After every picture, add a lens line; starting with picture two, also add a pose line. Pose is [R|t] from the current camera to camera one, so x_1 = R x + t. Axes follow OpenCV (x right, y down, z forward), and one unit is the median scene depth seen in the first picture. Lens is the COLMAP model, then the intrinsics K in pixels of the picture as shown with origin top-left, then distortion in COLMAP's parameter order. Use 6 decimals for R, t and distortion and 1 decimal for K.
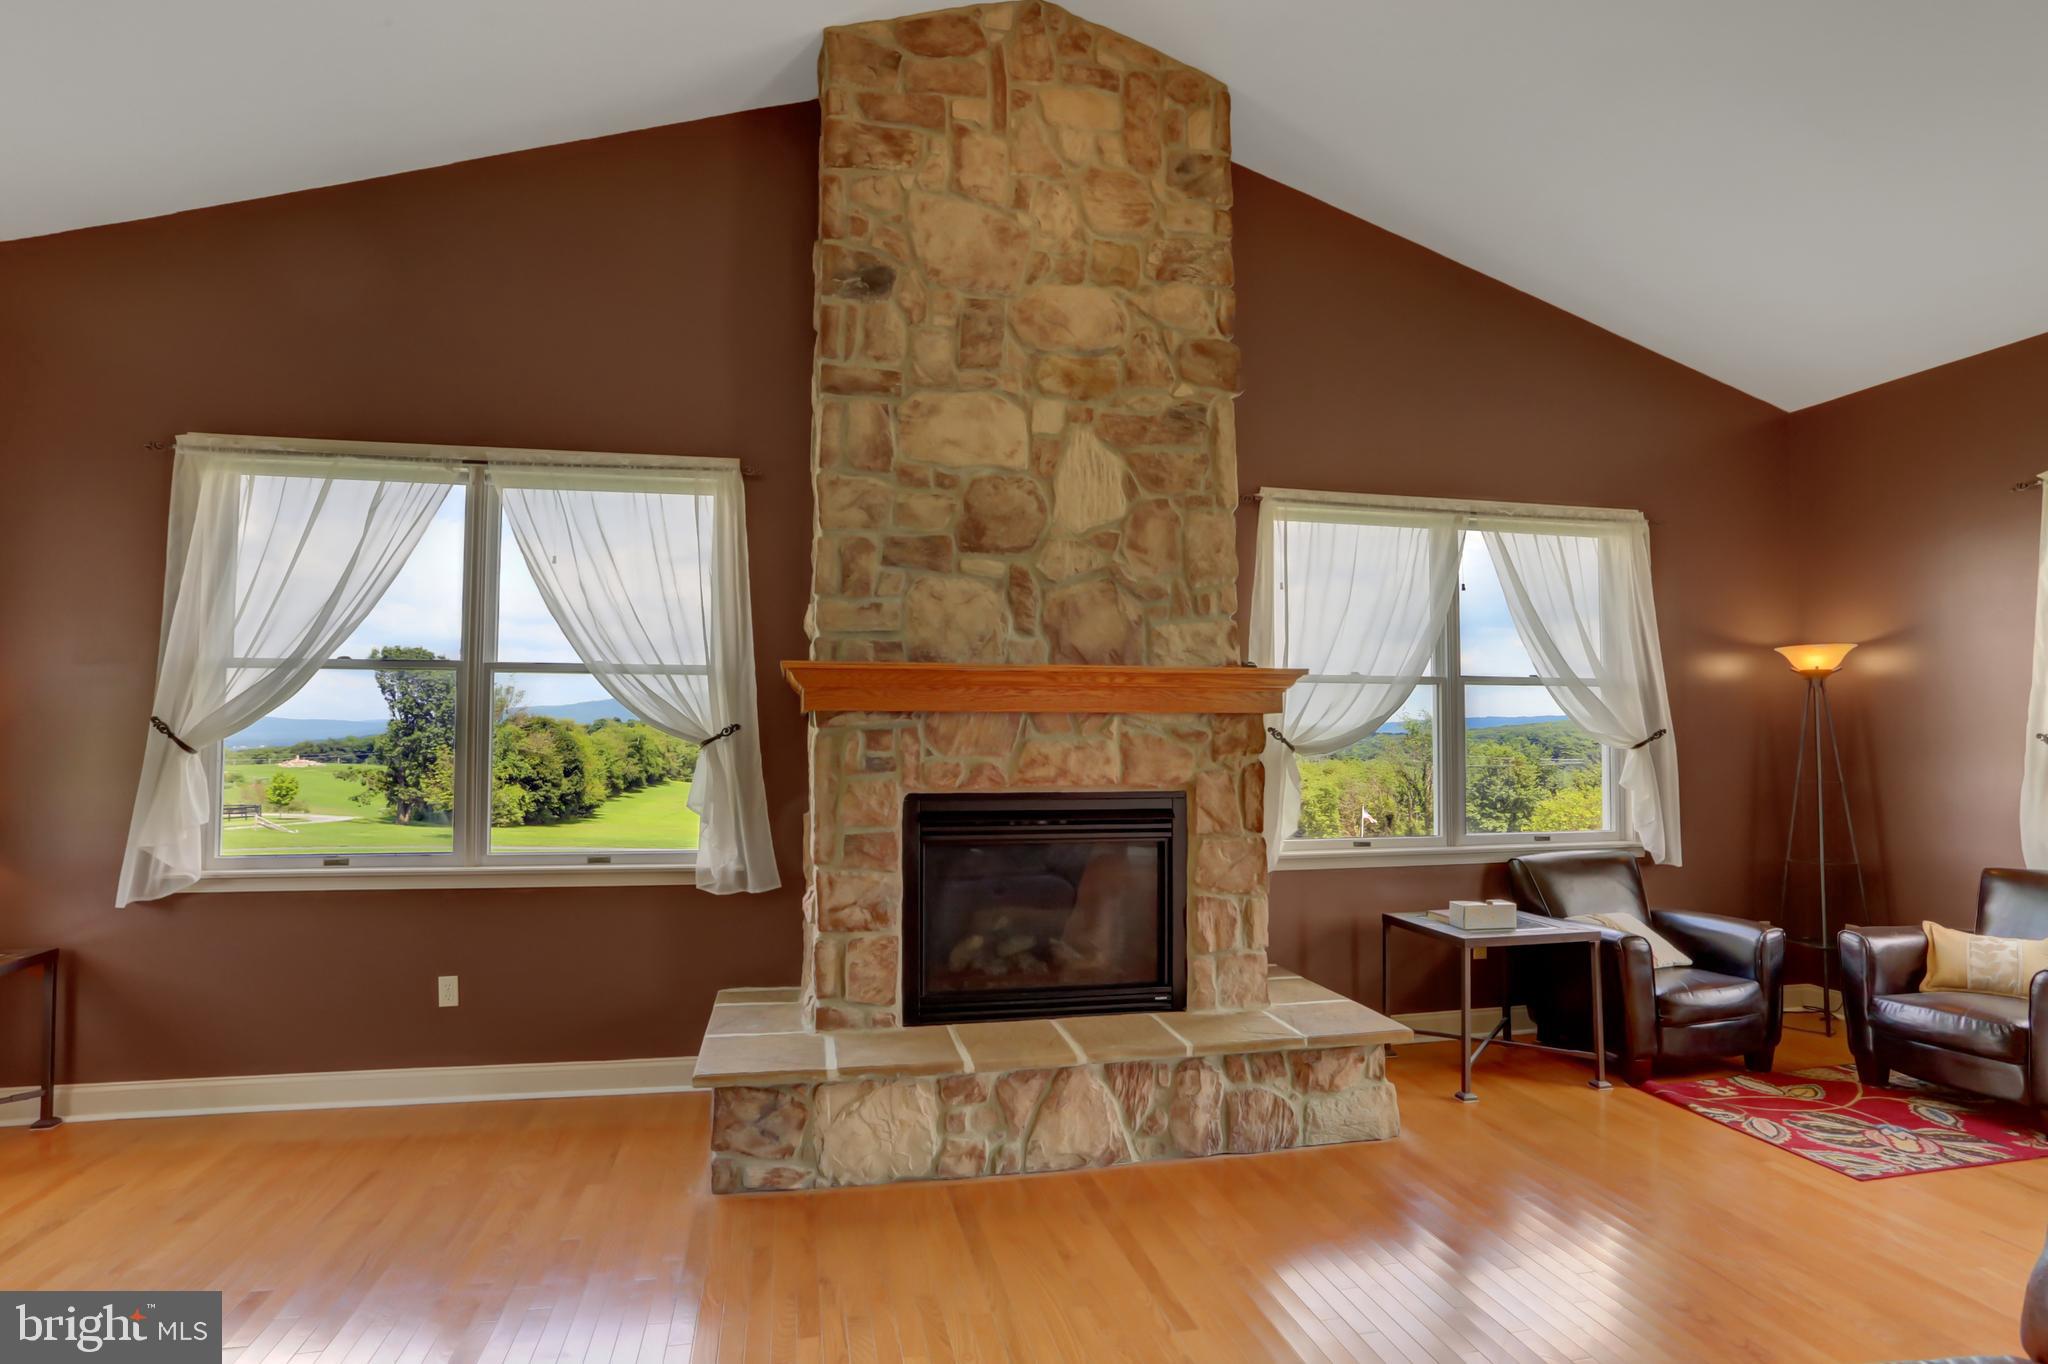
lens RADIAL K [[1081.9, 0, 1024.0], [0, 1081.9, 682.0], [0, 0, 1]] dist [-0.059394, 0.000766]
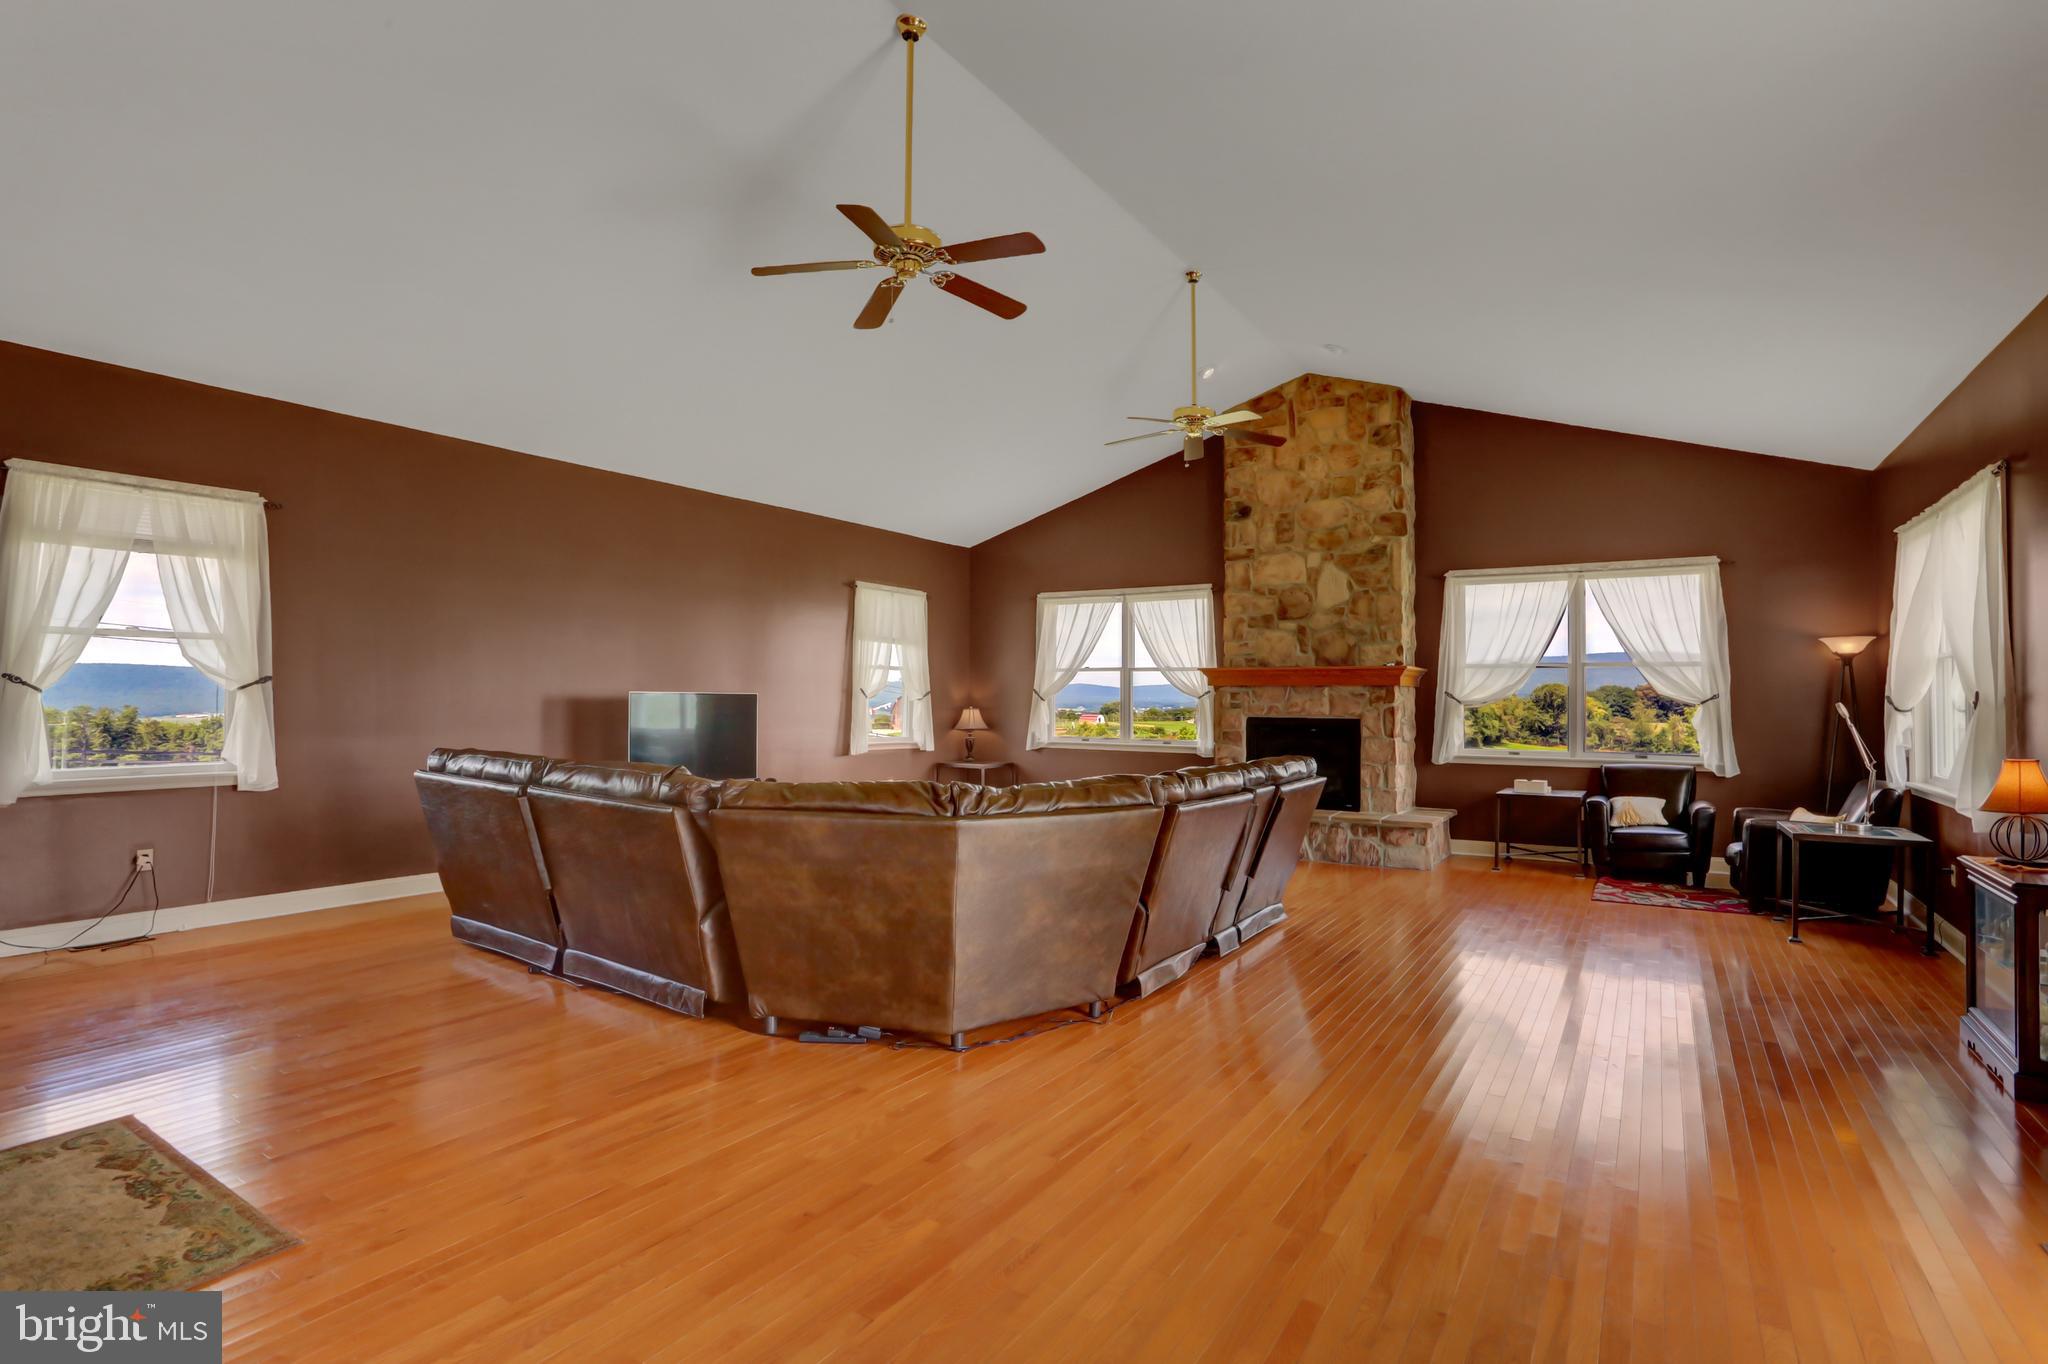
lens RADIAL K [[1014.4, 0, 1024.0], [0, 1014.4, 682.0], [0, 0, 1]] dist [-0.041589, 0.011396]
pose [[0.705222, -0.005417, -0.708965, 1.150400], [0.035663, 0.998976, 0.027843, -0.064228], [0.708089, -0.044919, 0.704693, -1.023567]]
